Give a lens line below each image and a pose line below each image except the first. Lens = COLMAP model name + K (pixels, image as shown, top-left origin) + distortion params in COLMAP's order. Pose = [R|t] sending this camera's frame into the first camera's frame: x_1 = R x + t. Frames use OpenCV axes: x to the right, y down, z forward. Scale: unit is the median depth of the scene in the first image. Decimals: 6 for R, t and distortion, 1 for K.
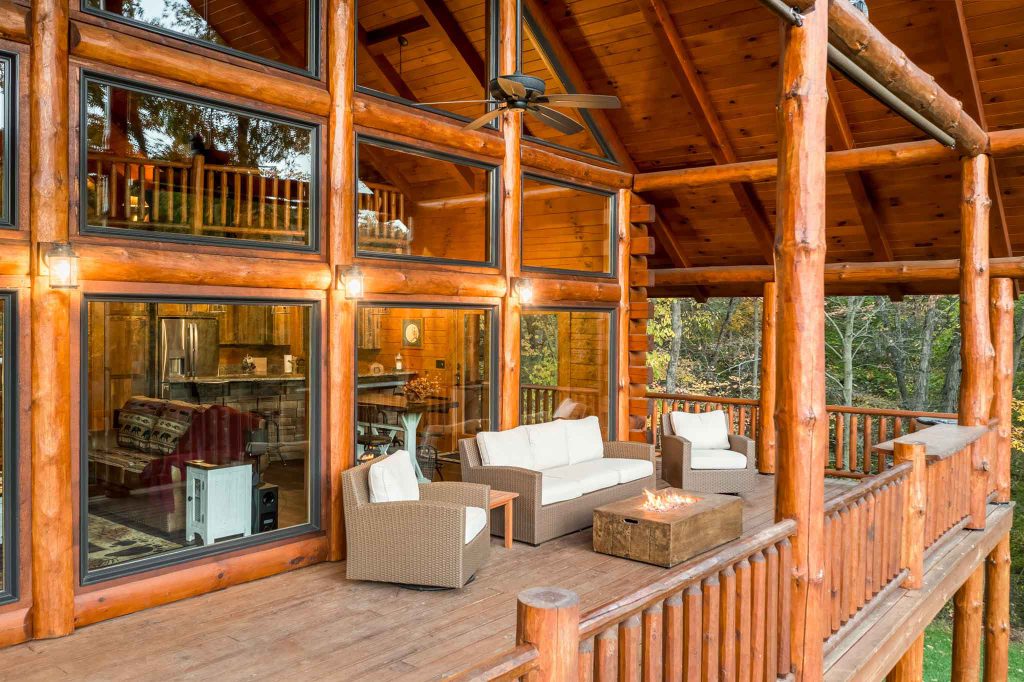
lens RADIAL K [[809.2, 0, 511.1], [0, 809.2, 321.6], [0, 0, 1]] dist [-0.002382, -0.000580]
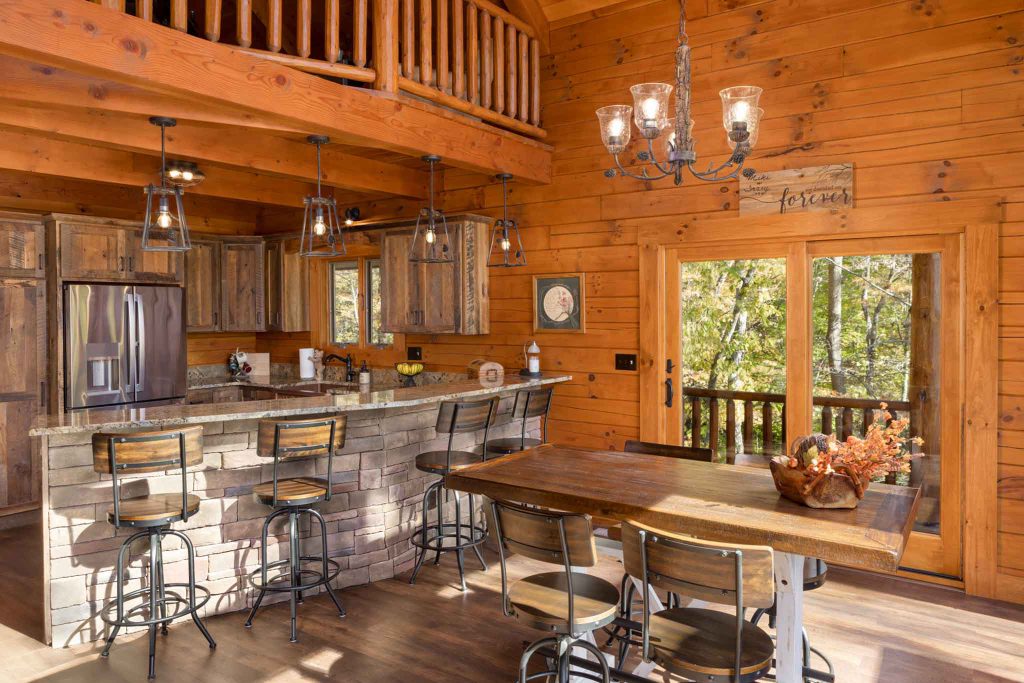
lens RADIAL K [[686.3, 0, 518.8], [0, 686.3, 318.3], [0, 0, 1]] dist [-0.032952, 0.006170]
pose [[0.996235, -0.014963, 0.085397, -0.186967], [0.014352, 0.999867, 0.007760, 0.020045], [-0.085501, -0.006505, 0.996317, 0.555482]]
